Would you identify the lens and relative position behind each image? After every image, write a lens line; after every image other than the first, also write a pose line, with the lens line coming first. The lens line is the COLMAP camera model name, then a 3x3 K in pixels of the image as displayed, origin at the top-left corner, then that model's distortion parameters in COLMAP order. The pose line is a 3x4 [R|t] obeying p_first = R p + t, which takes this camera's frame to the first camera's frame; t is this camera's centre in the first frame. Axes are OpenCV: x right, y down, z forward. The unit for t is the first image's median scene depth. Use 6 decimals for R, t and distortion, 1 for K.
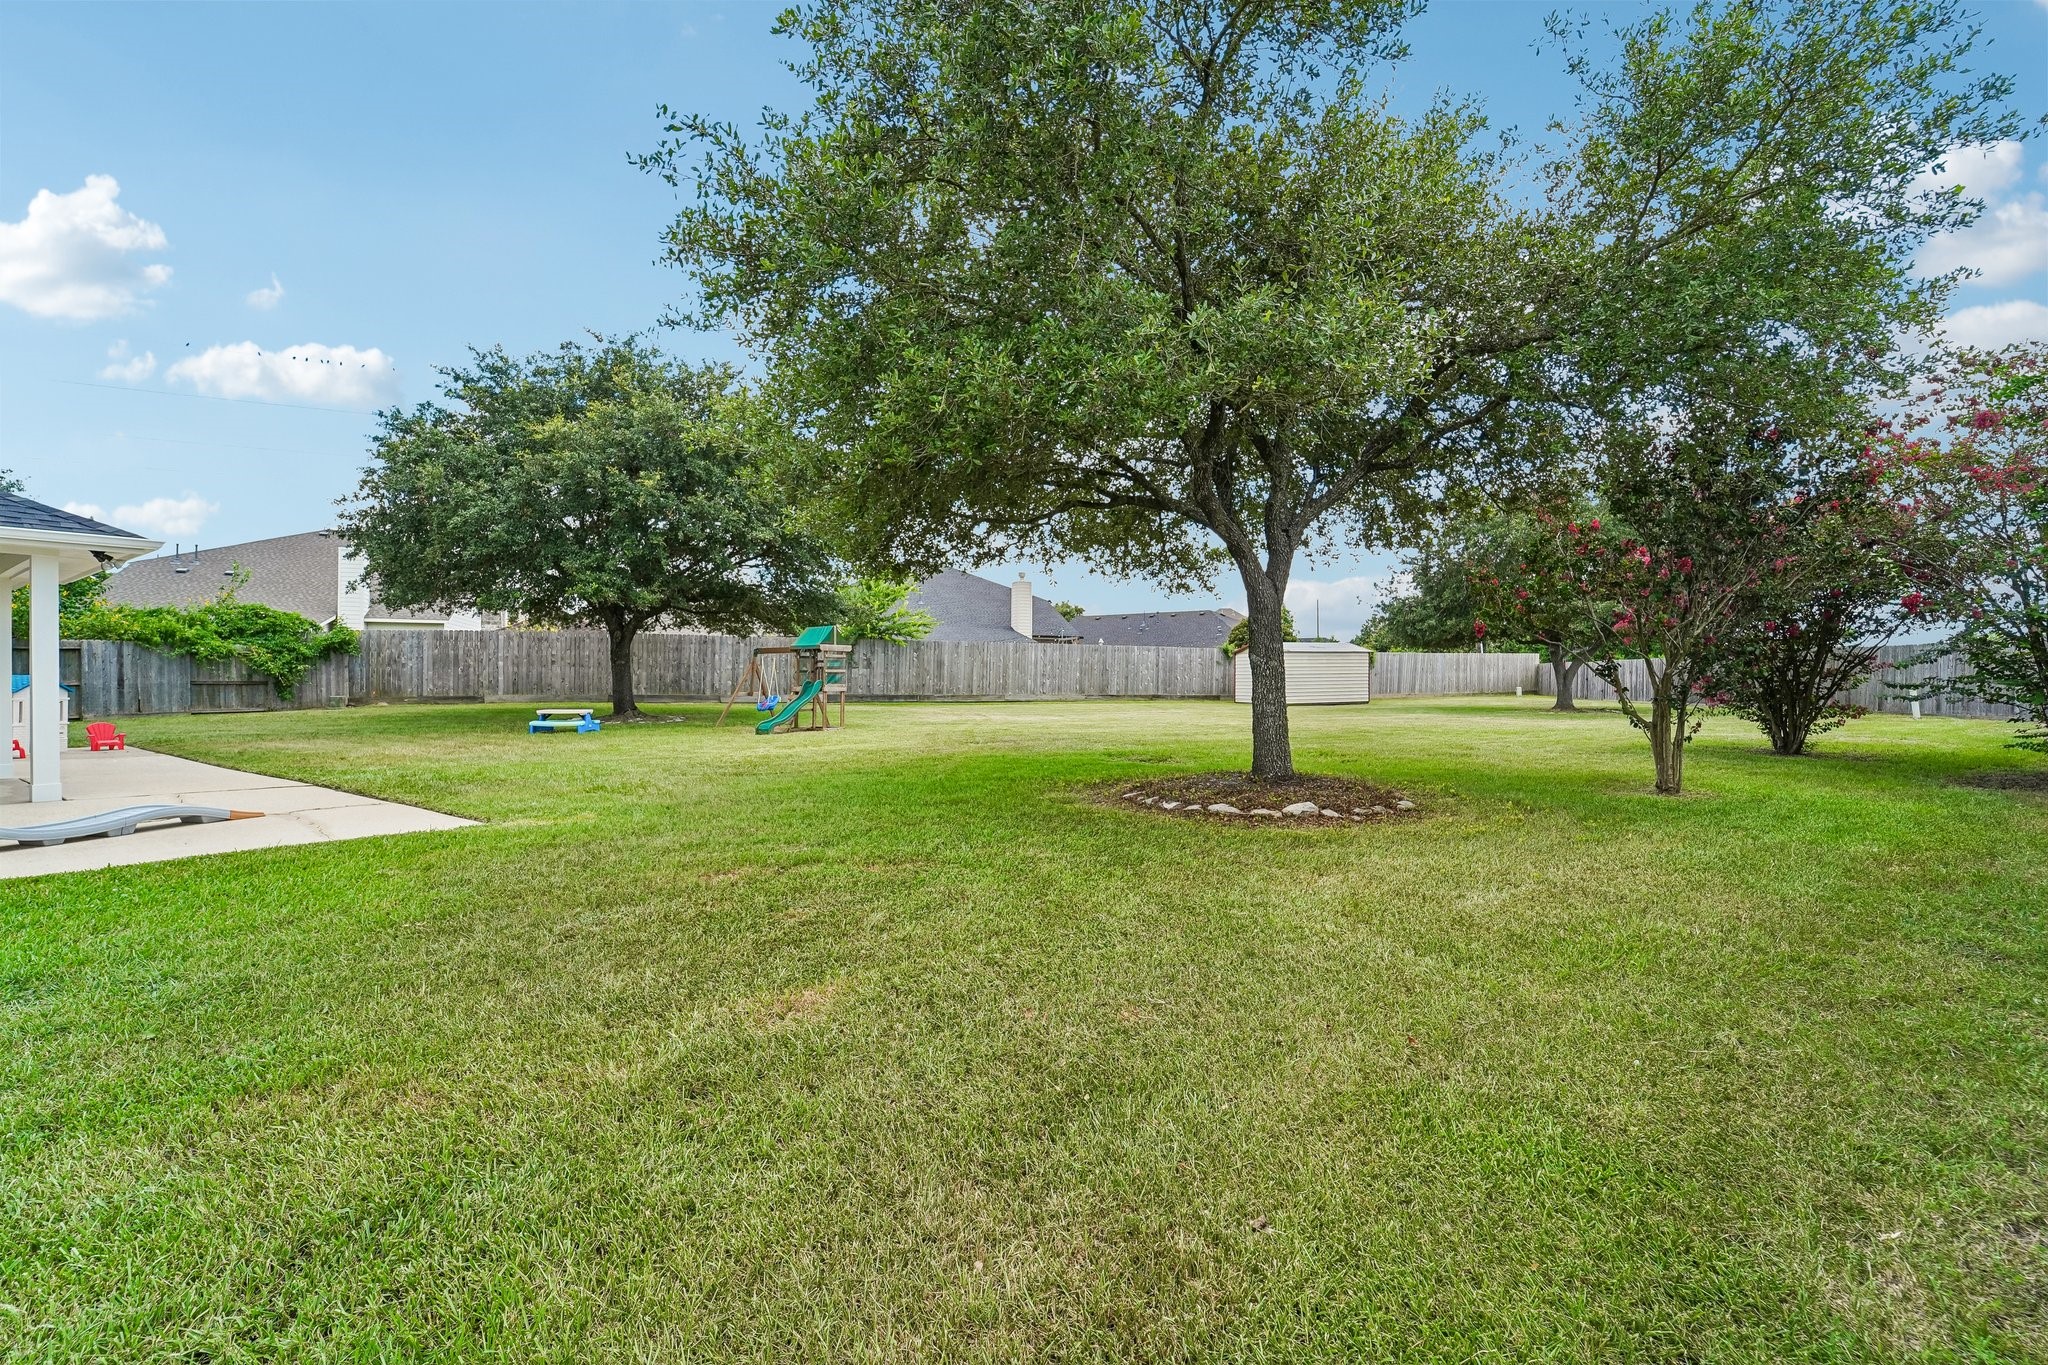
lens RADIAL K [[824.0, 0, 1024.0], [0, 824.0, 682.5], [0, 0, 1]] dist [-0.000105, -0.000032]
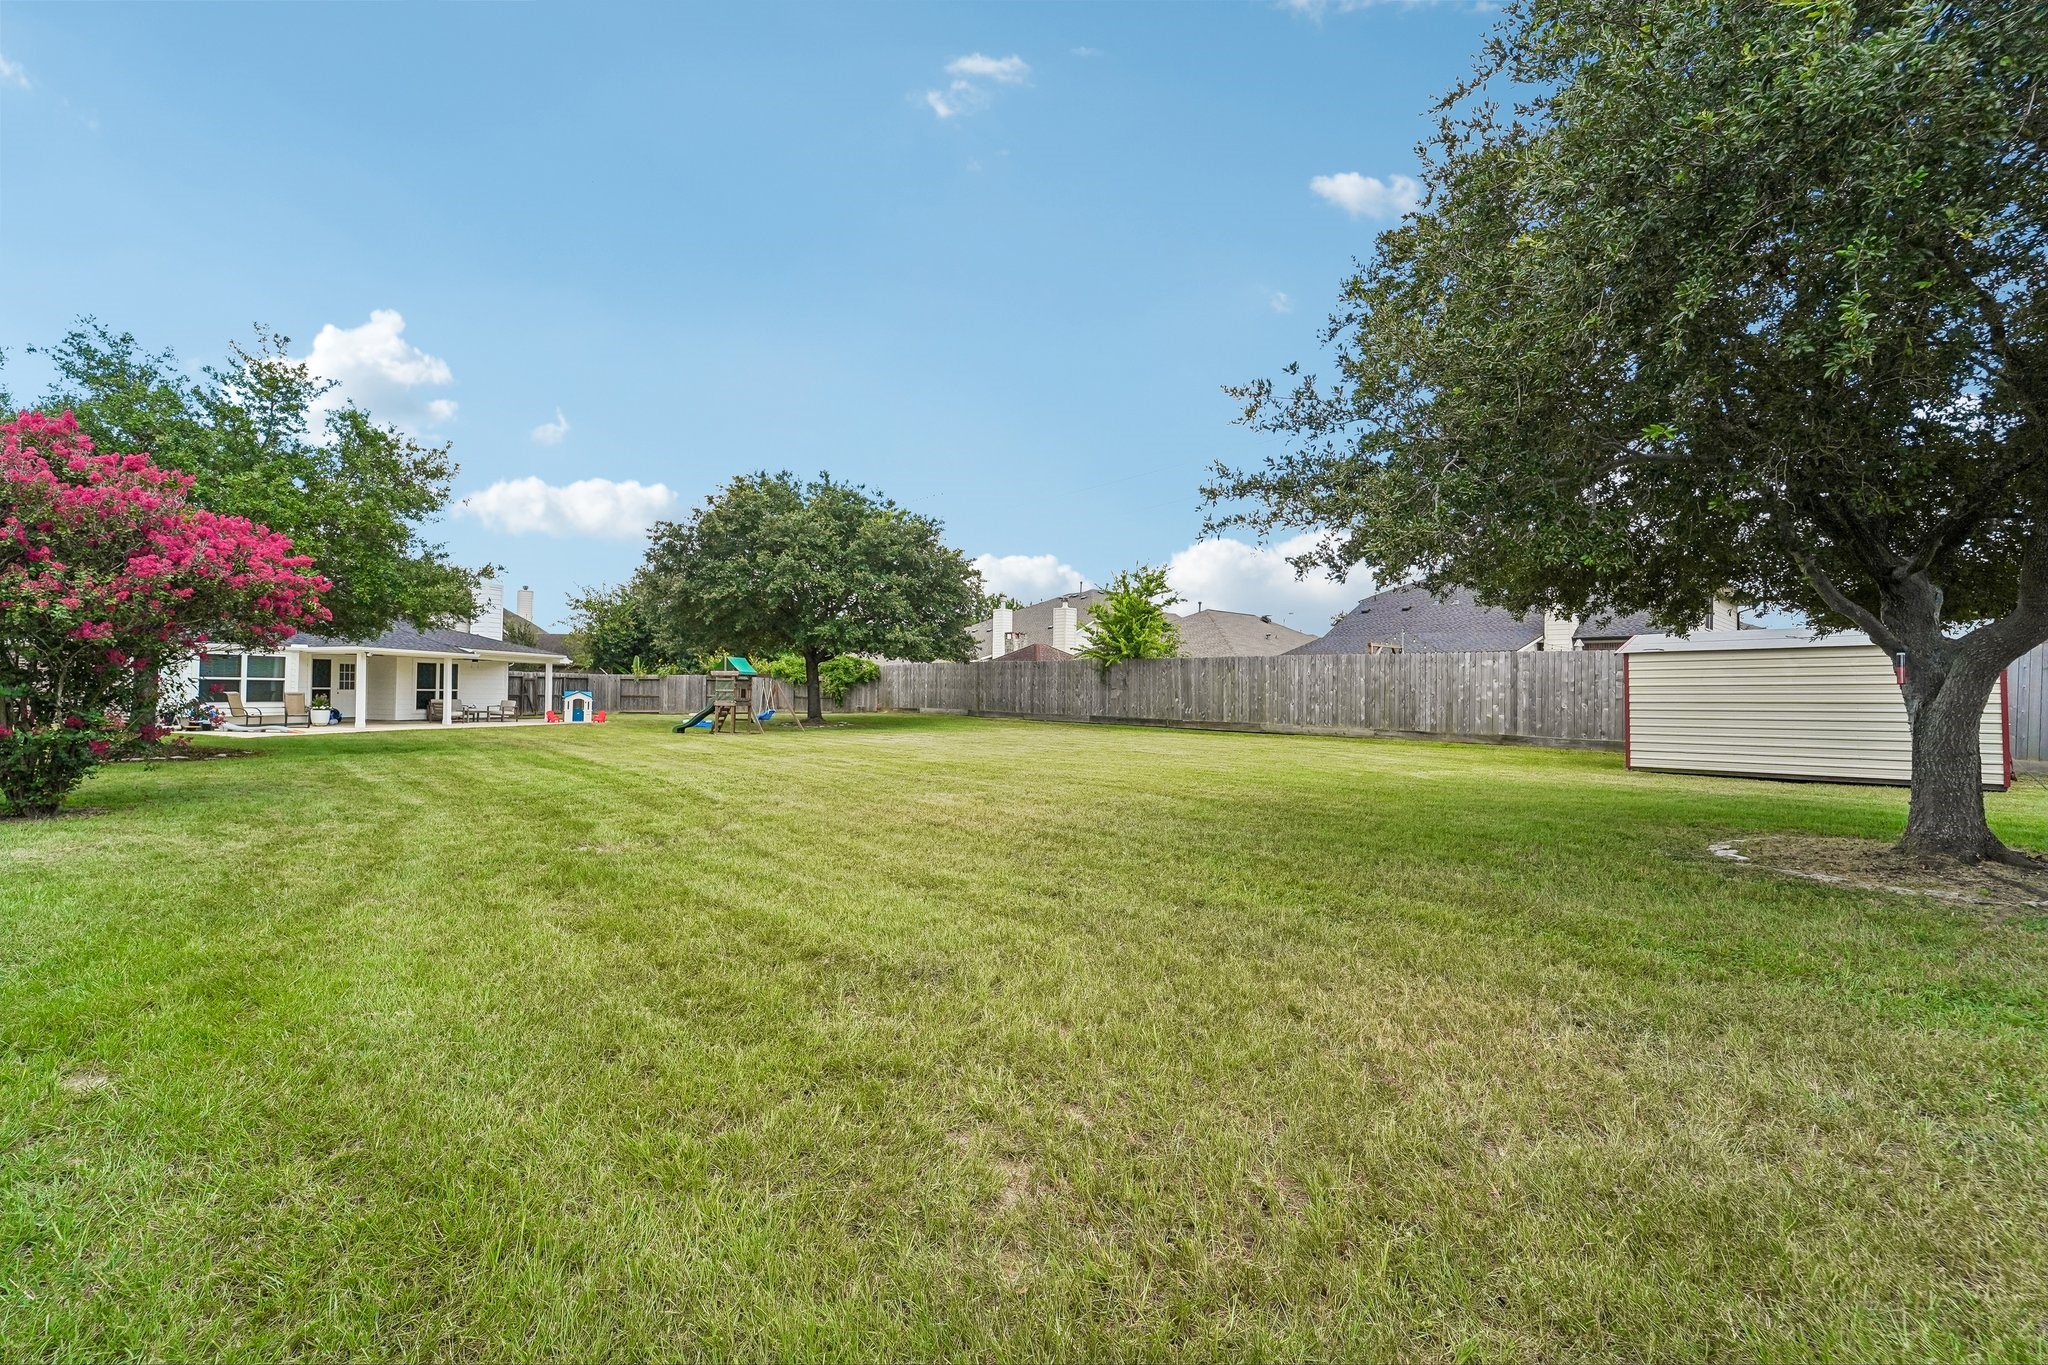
lens RADIAL K [[824.0, 0, 1024.0], [0, 824.0, 682.5], [0, 0, 1]] dist [-0.000105, -0.000032]
pose [[0.336182, -0.004860, -0.941784, 0.658735], [-0.006733, 0.999949, -0.007563, -0.017138], [0.941773, 0.008883, 0.336132, 0.557716]]
